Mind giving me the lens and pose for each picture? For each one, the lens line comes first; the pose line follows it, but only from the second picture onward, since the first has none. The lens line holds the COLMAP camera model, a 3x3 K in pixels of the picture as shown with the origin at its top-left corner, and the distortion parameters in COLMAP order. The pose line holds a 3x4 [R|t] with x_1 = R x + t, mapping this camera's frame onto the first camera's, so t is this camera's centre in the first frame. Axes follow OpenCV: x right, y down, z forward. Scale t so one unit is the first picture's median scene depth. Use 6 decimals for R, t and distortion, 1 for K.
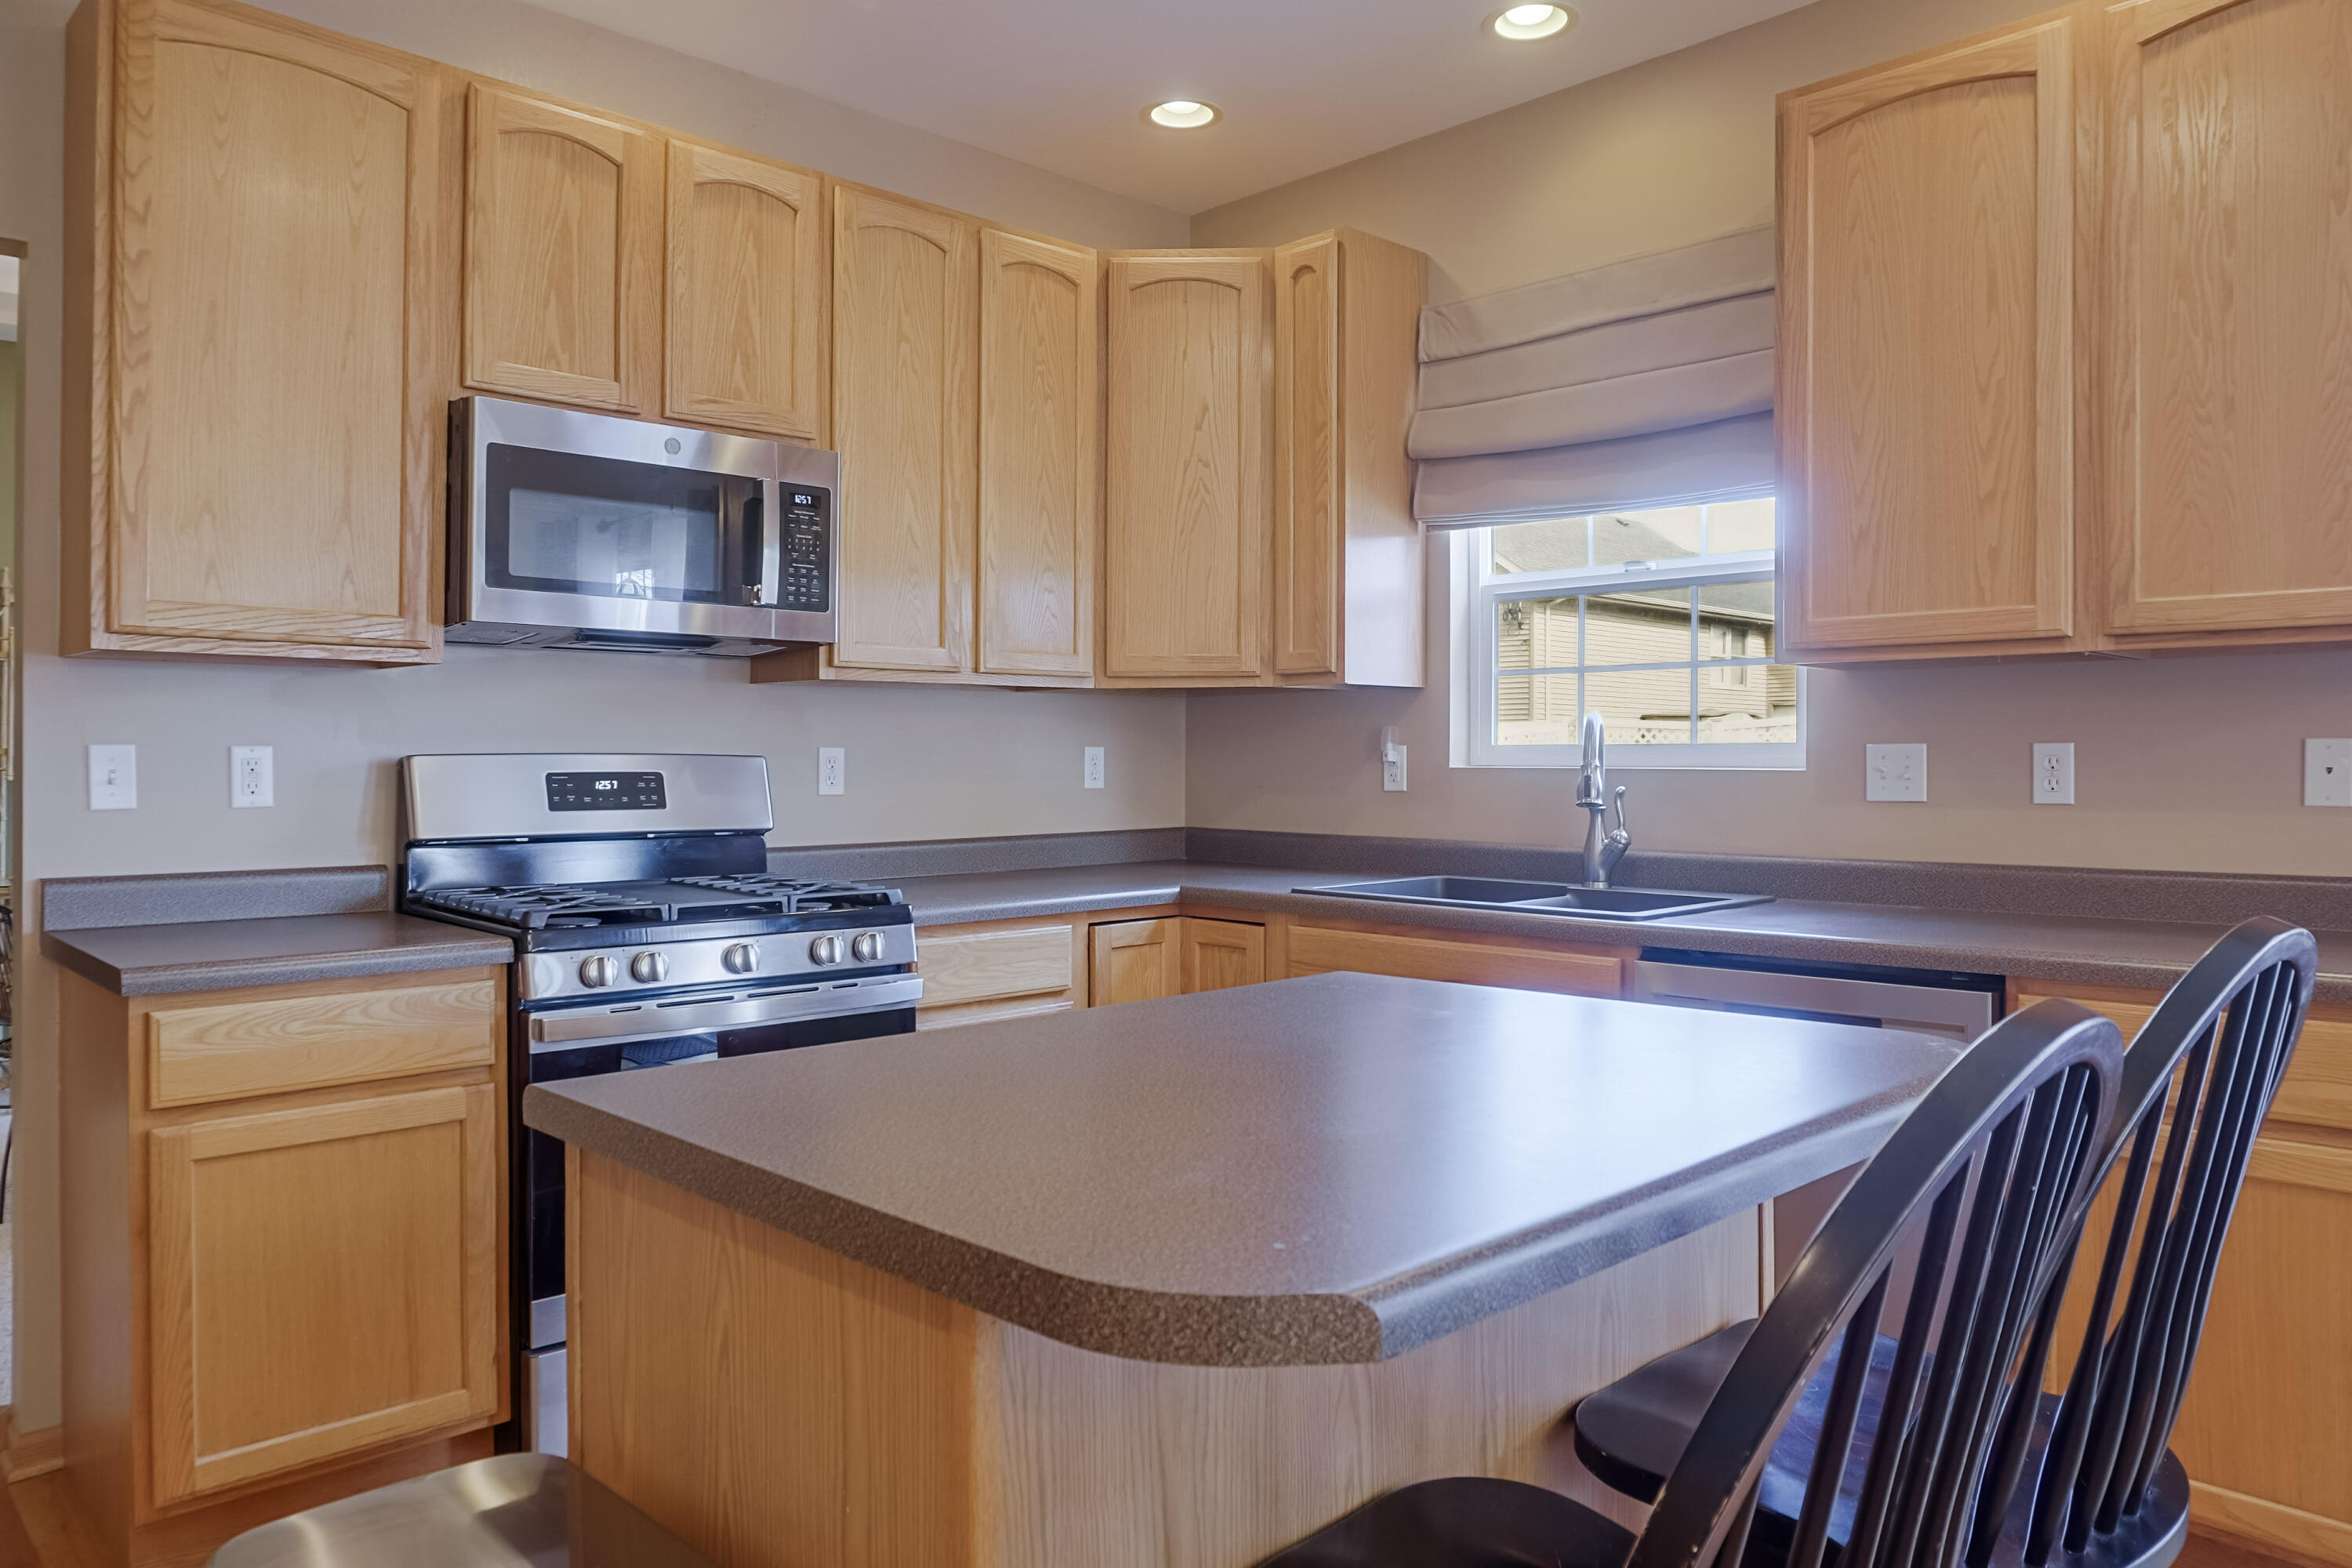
lens RADIAL K [[1606.4, 0, 1174.7], [0, 1606.4, 792.0], [0, 0, 1]] dist [-0.042568, 0.023825]
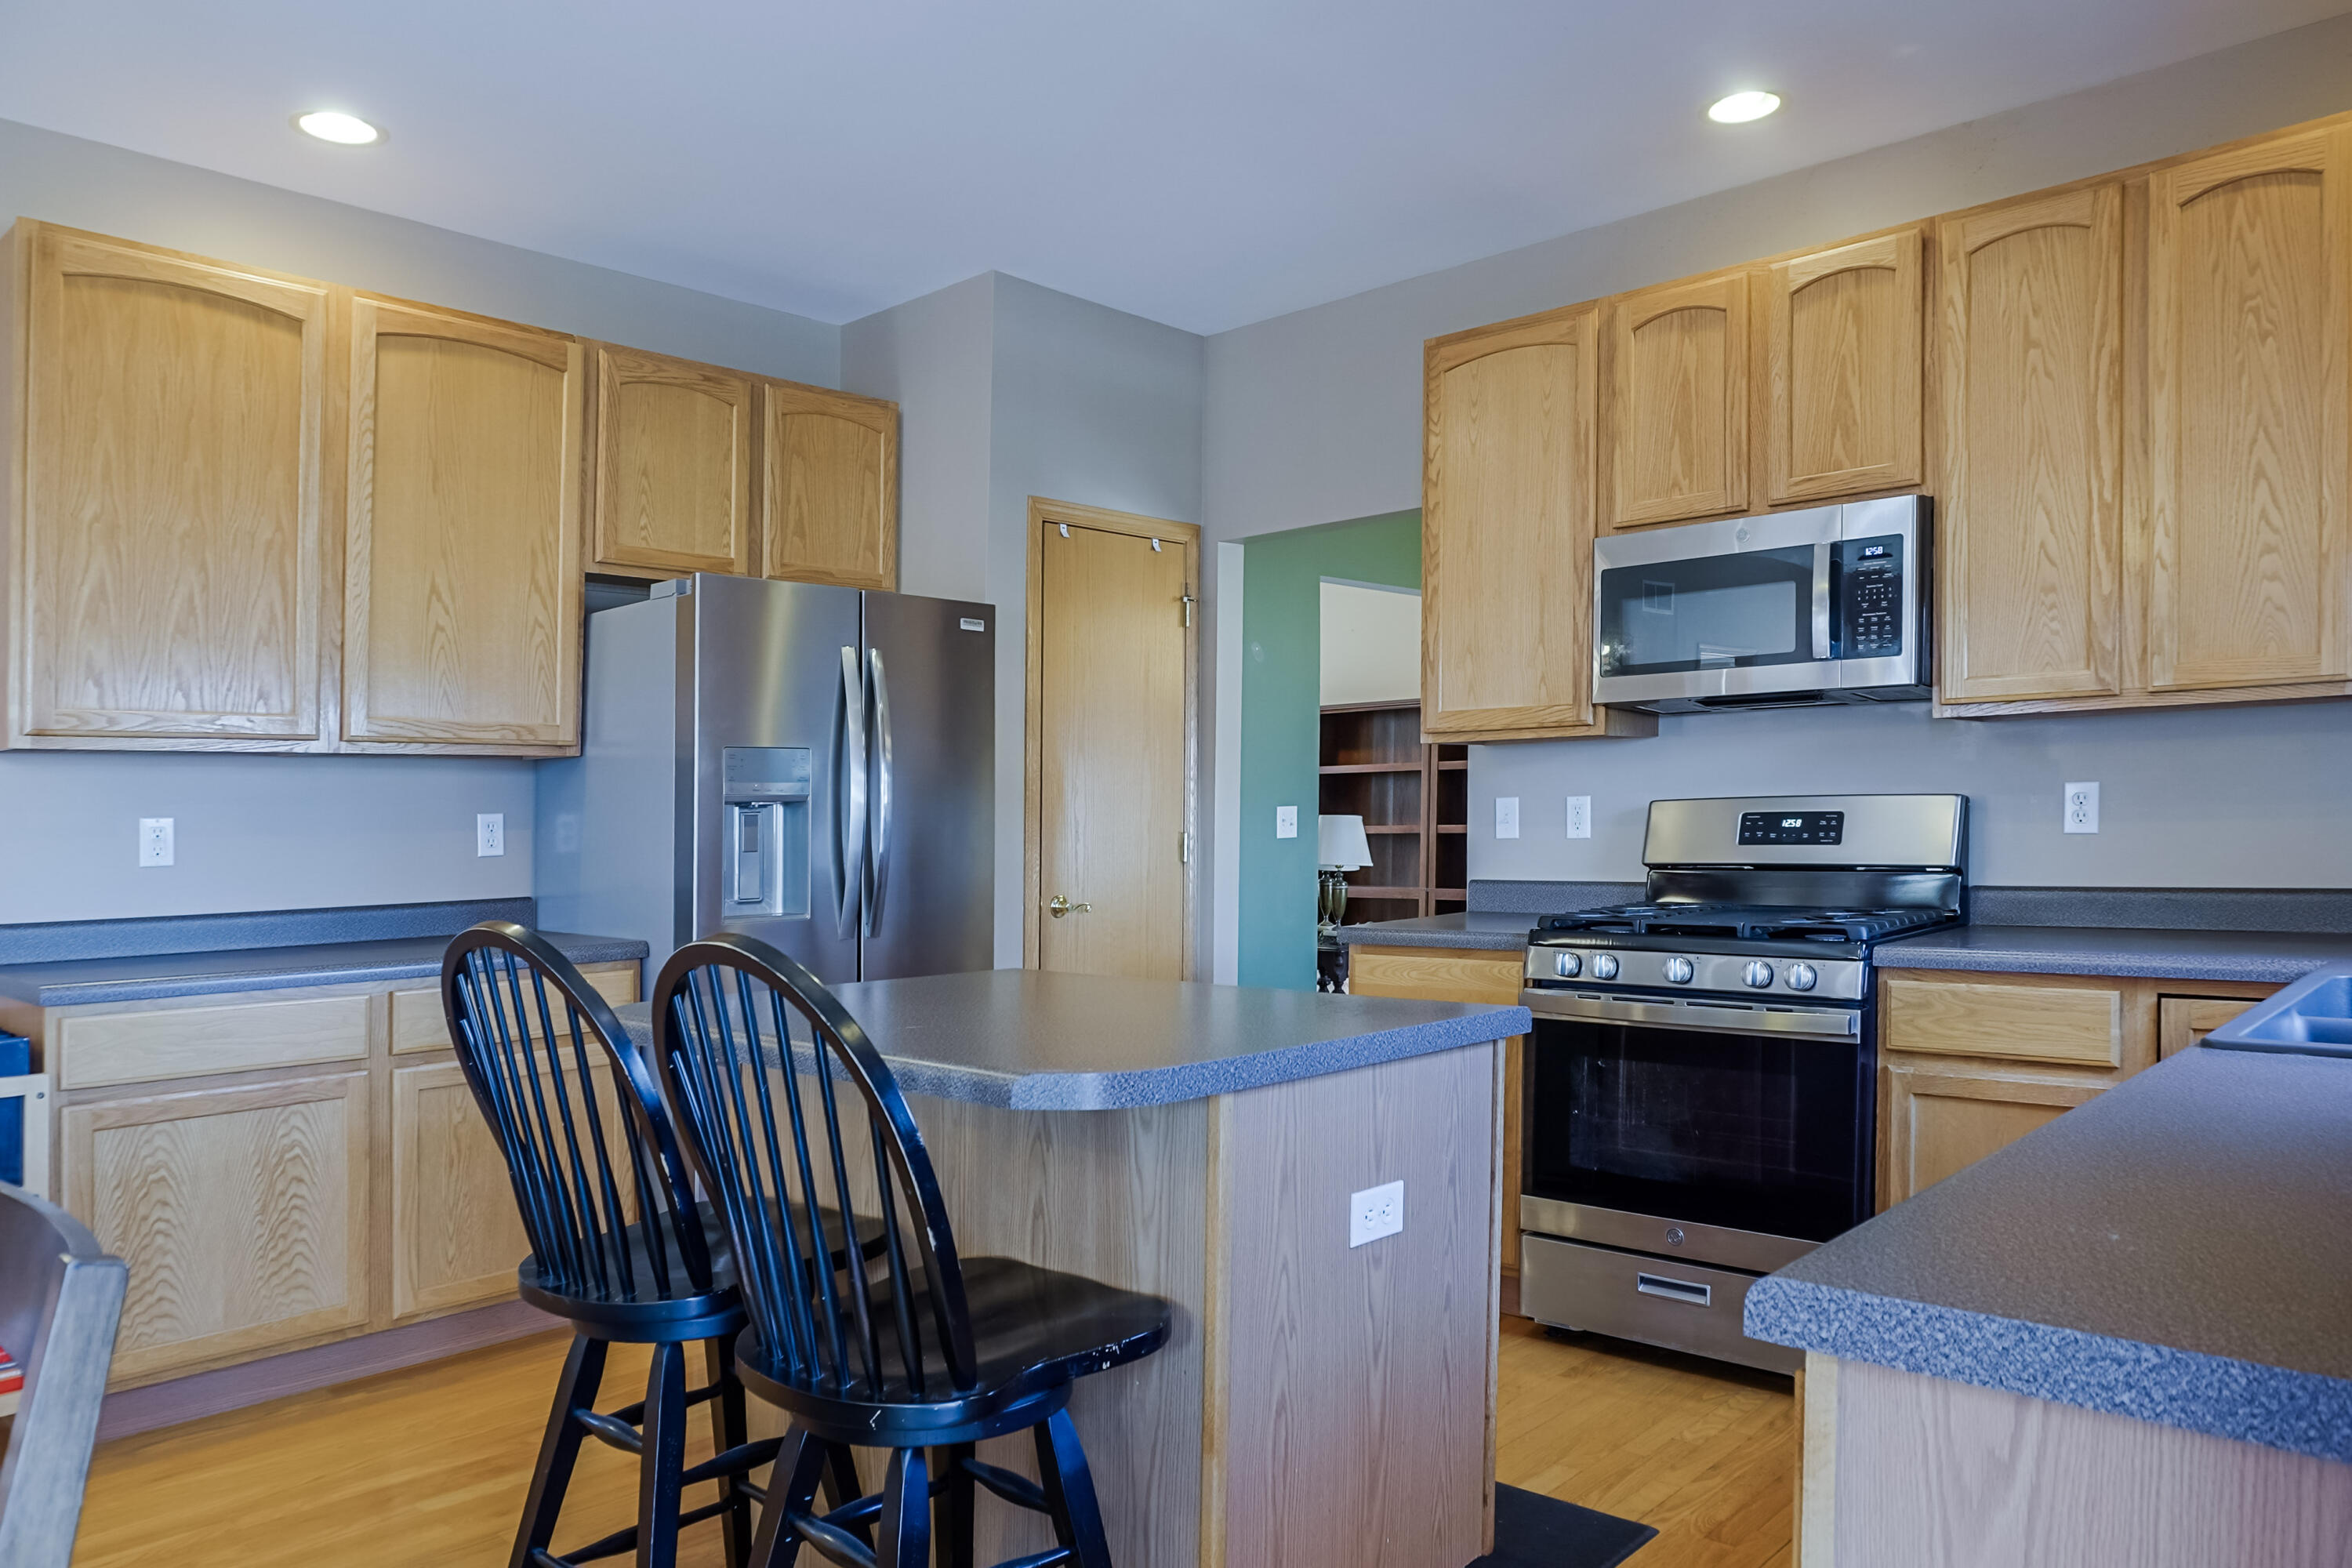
lens RADIAL K [[1606.4, 0, 1175.8], [0, 1606.4, 786.9], [0, 0, 1]] dist [-0.042568, 0.023825]
pose [[0.058340, -0.016145, -0.998166, 0.779078], [0.002900, 0.999868, -0.016004, -0.013327], [0.998293, -0.001961, 0.058380, 0.482278]]
